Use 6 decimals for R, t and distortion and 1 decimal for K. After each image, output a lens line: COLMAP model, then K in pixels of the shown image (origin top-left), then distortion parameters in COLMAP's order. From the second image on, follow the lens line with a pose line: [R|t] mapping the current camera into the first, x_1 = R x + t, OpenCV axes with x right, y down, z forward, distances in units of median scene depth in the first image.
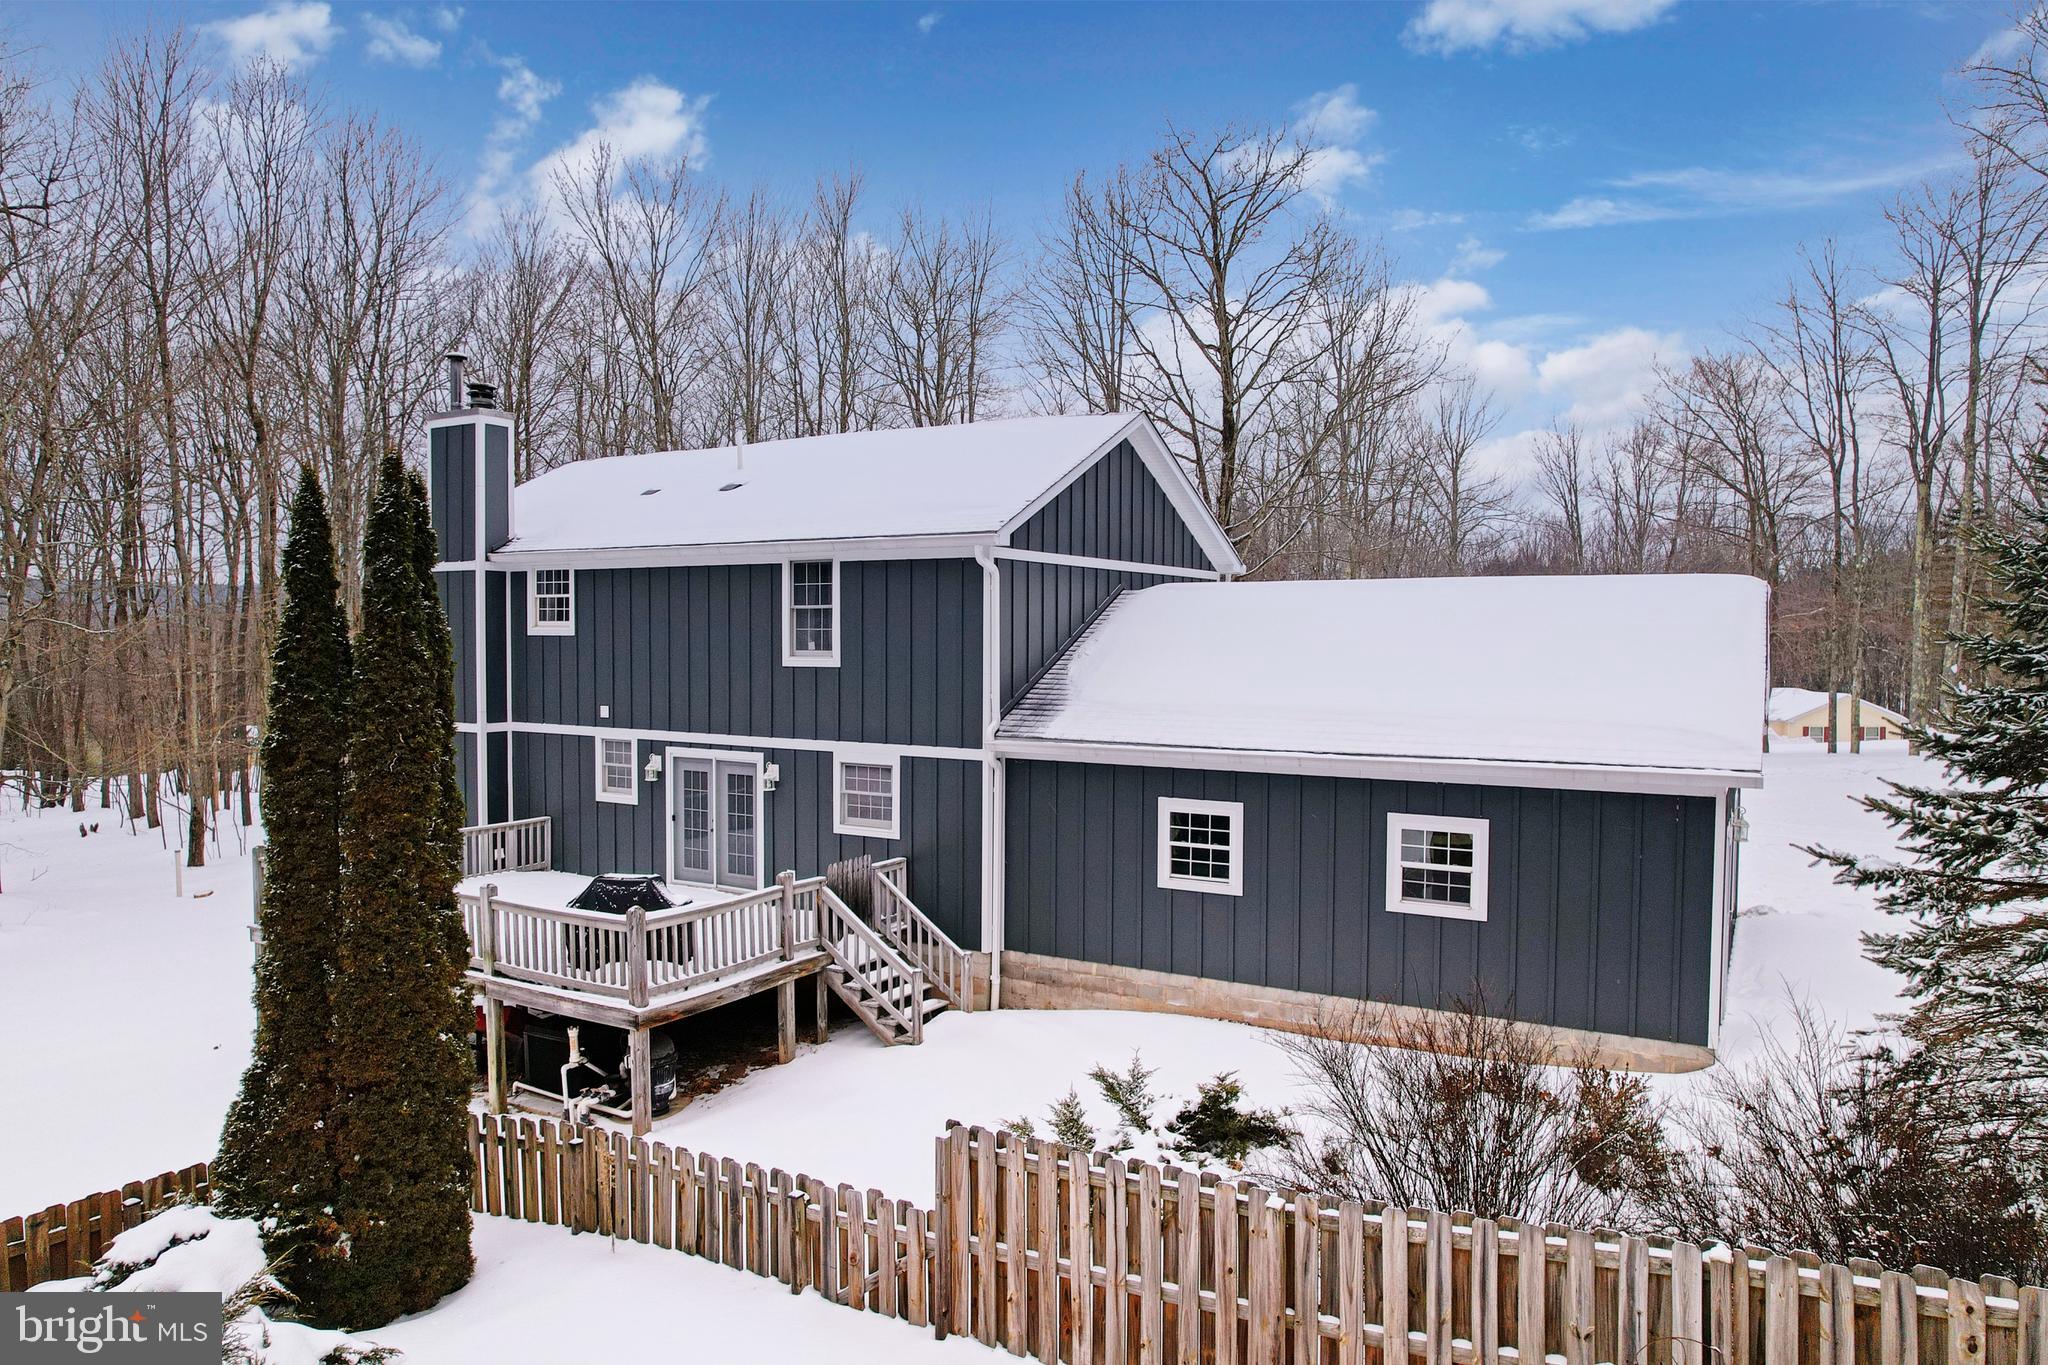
lens RADIAL K [[1306.0, 0, 1024.0], [0, 1306.0, 682.5], [0, 0, 1]] dist [-0.053646, 0.028586]
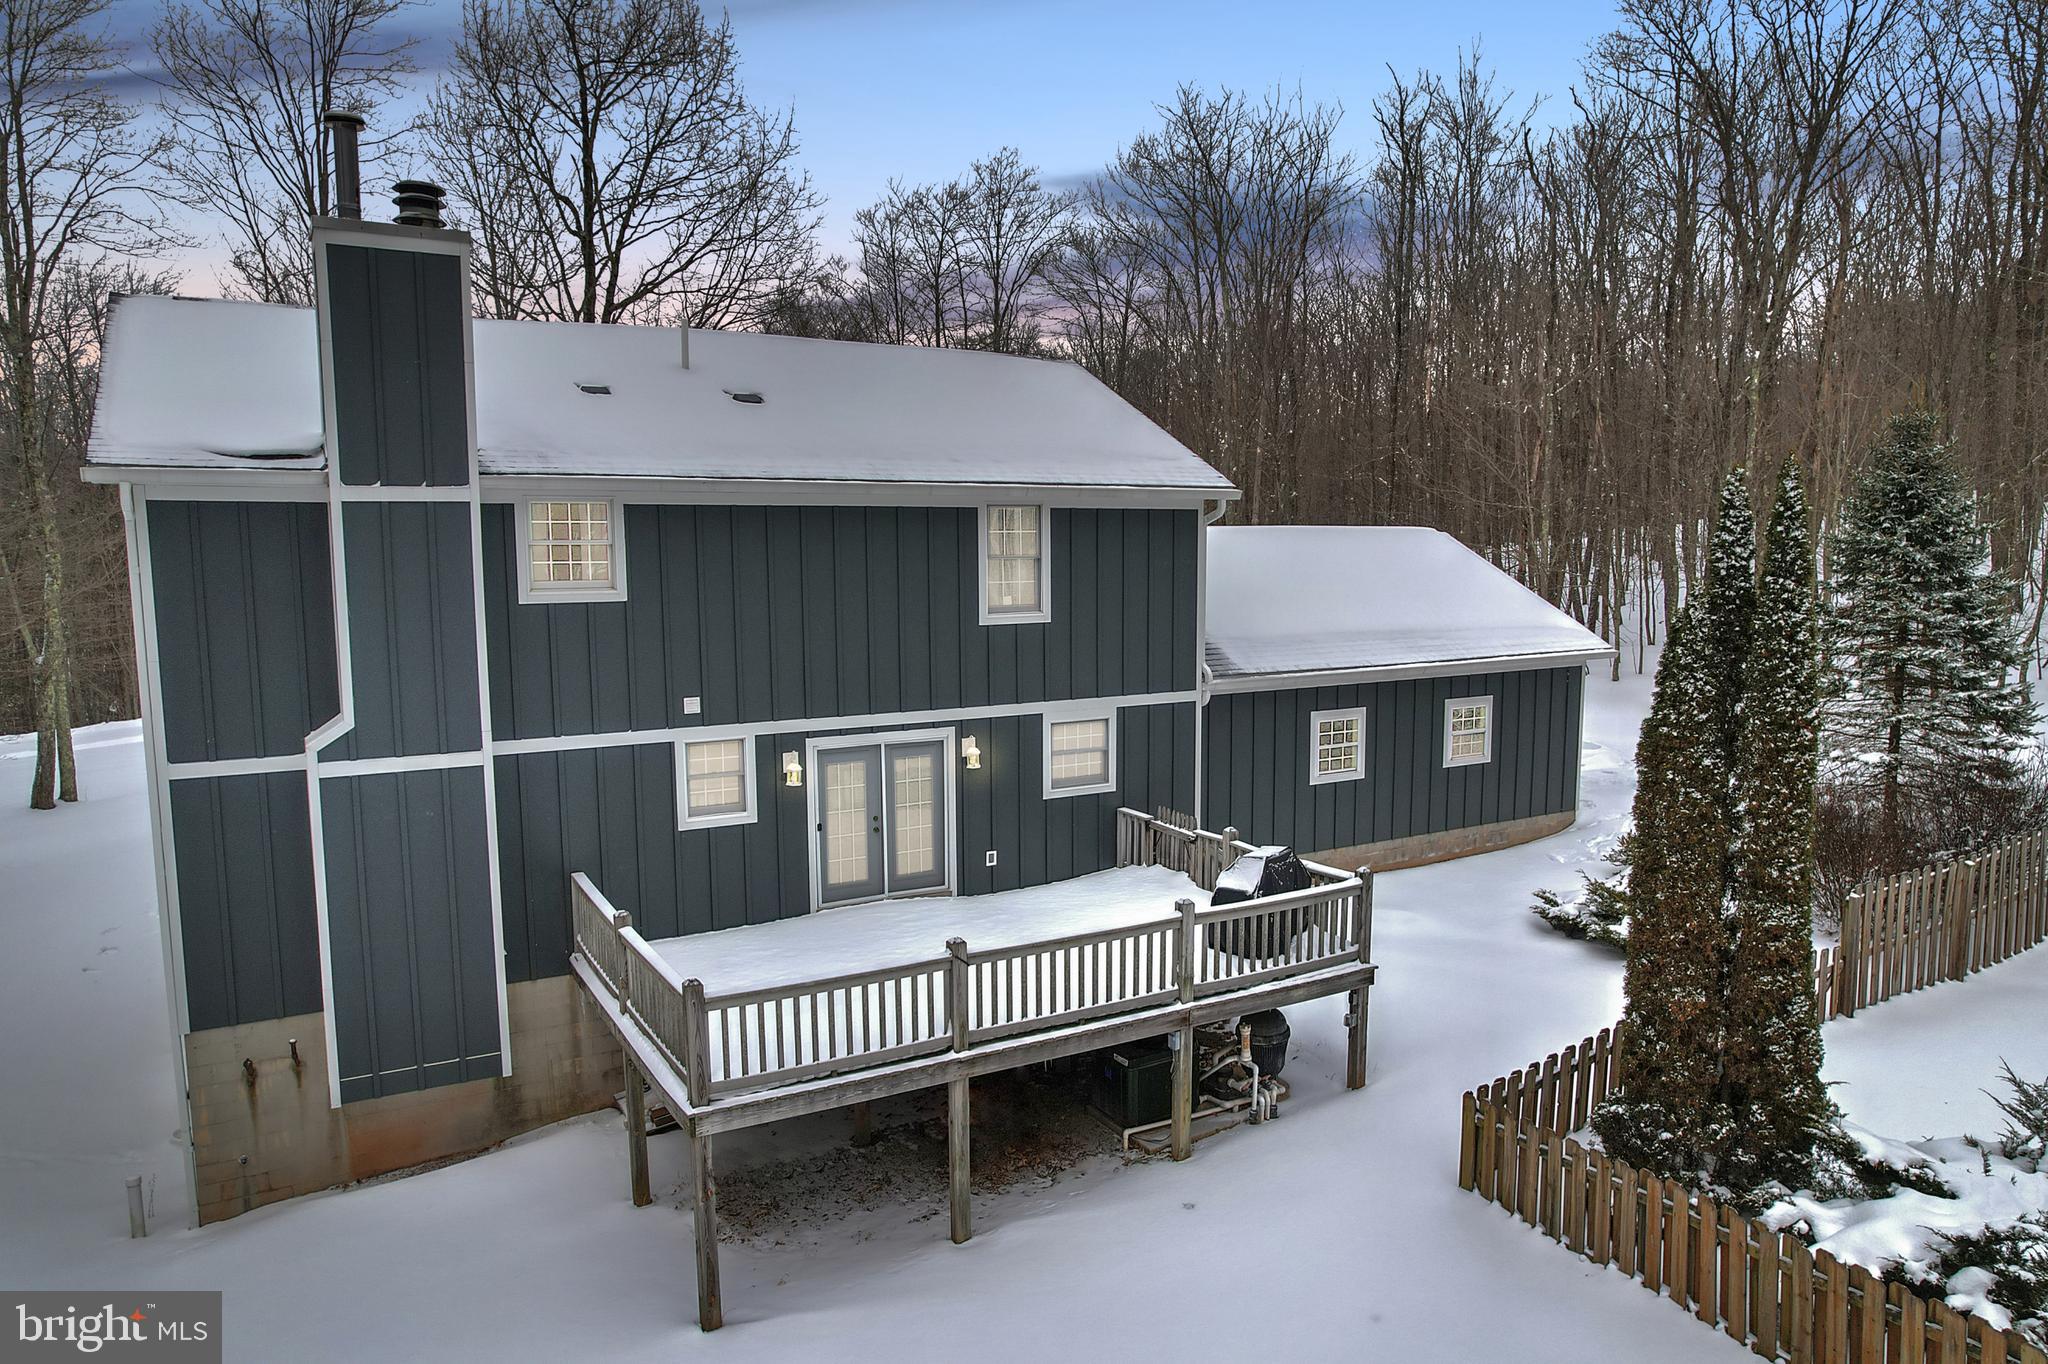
lens RADIAL K [[1339.1, 0, 1033.4], [0, 1339.1, 705.5], [0, 0, 1]] dist [-0.005906, -0.001004]
pose [[0.504571, -0.110645, 0.856251, -0.962781], [0.041805, 0.993722, 0.103774, -0.051970], [-0.862357, -0.016566, 0.506029, 0.515378]]
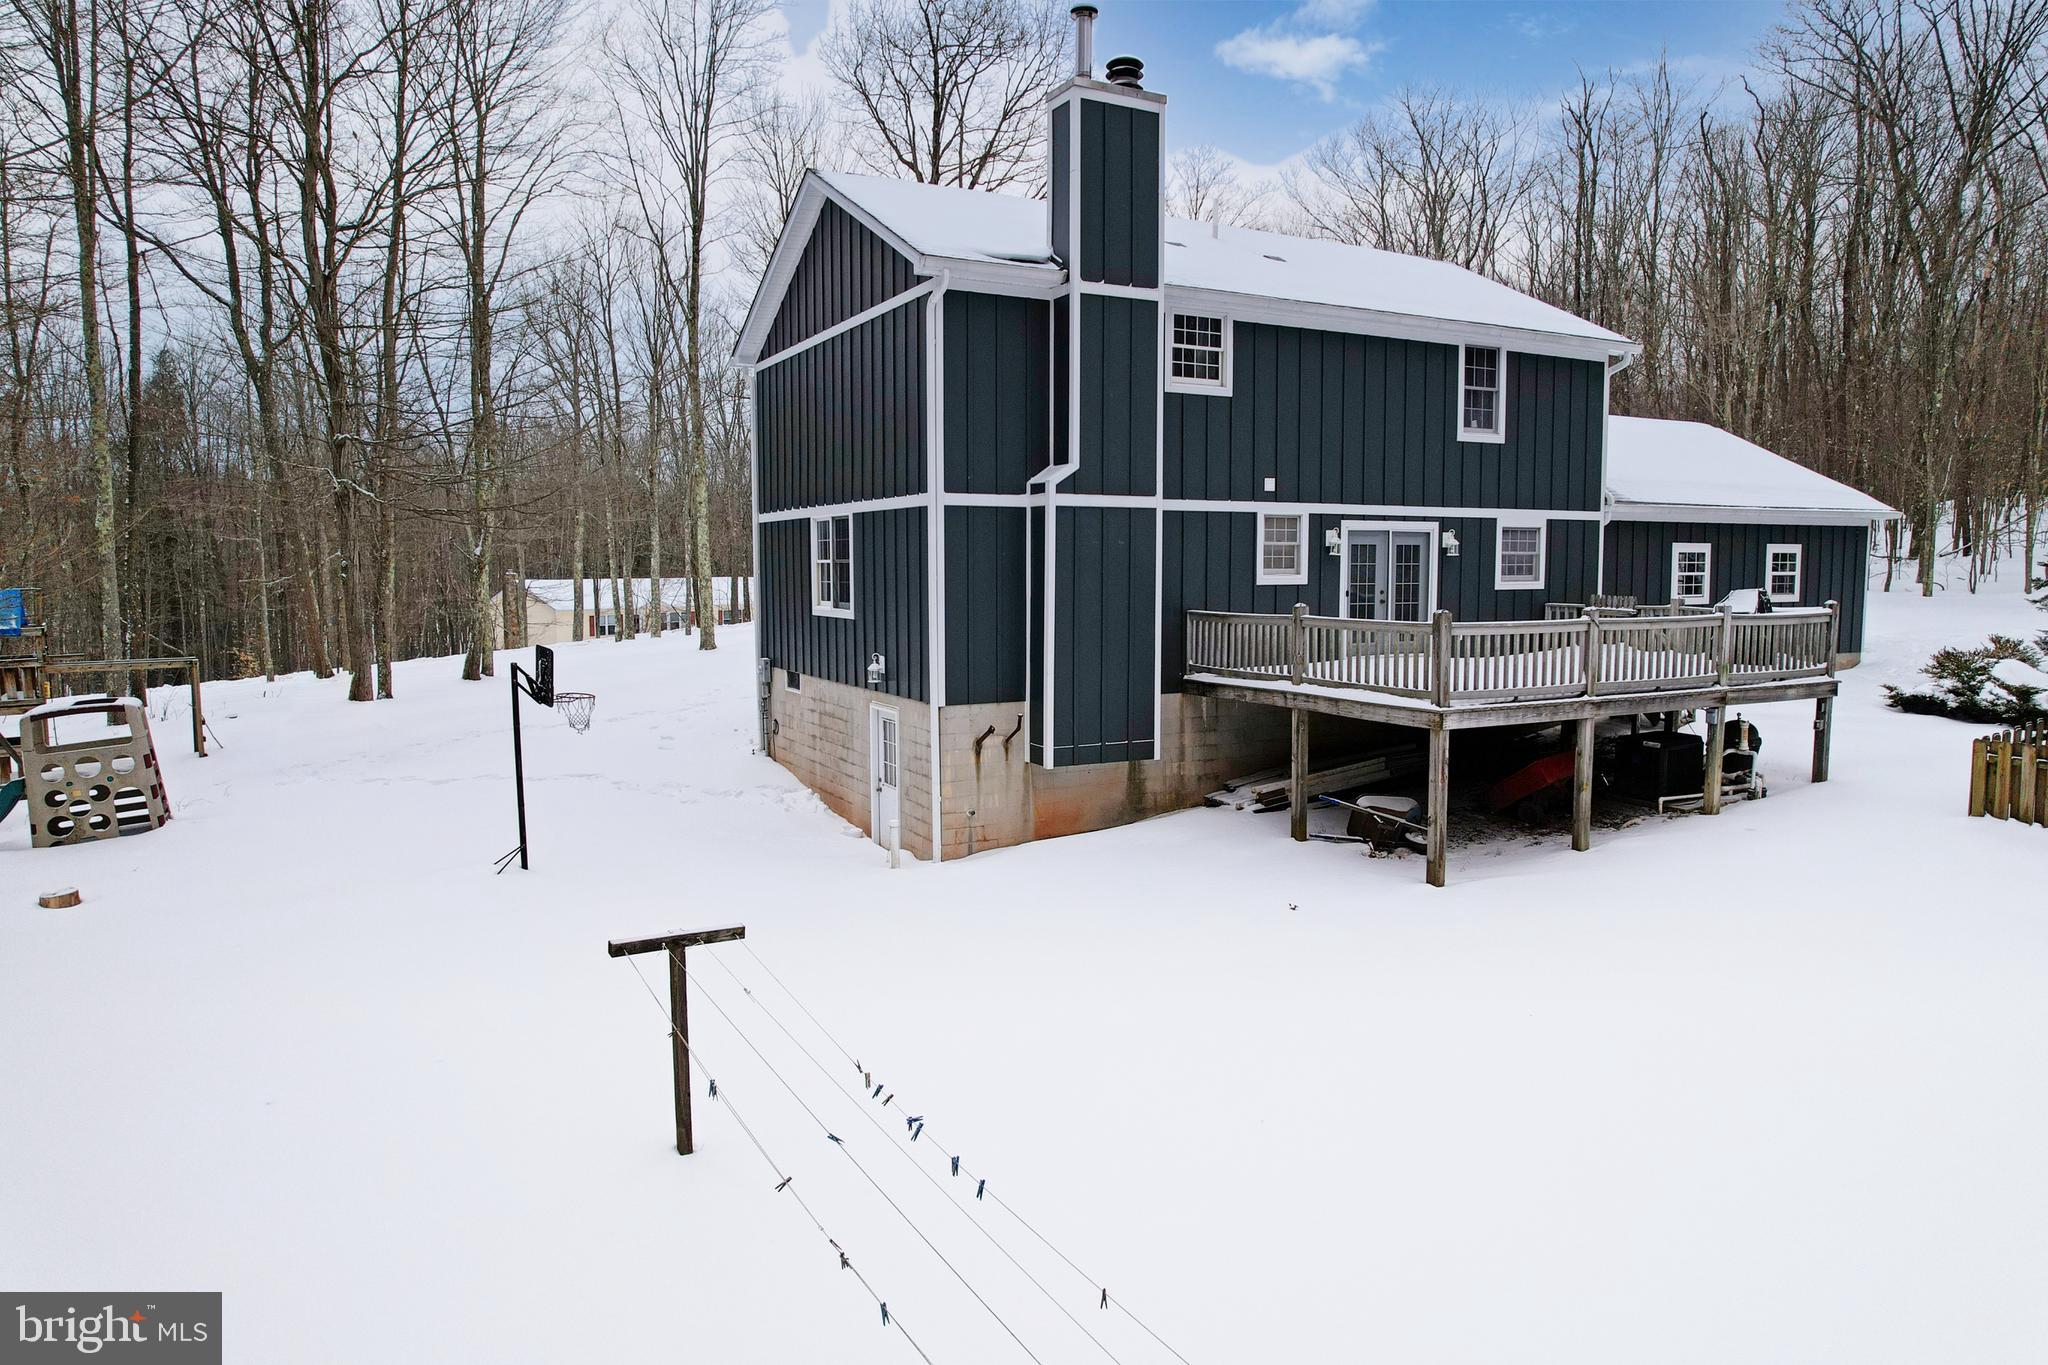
lens RADIAL K [[1306.0, 0, 1024.0], [0, 1306.0, 682.5], [0, 0, 1]] dist [-0.053646, 0.028586]
pose [[0.534797, -0.080844, 0.841104, -1.325277], [0.037894, 0.996706, 0.071706, 0.098586], [-0.844130, -0.006476, 0.536099, 0.734123]]
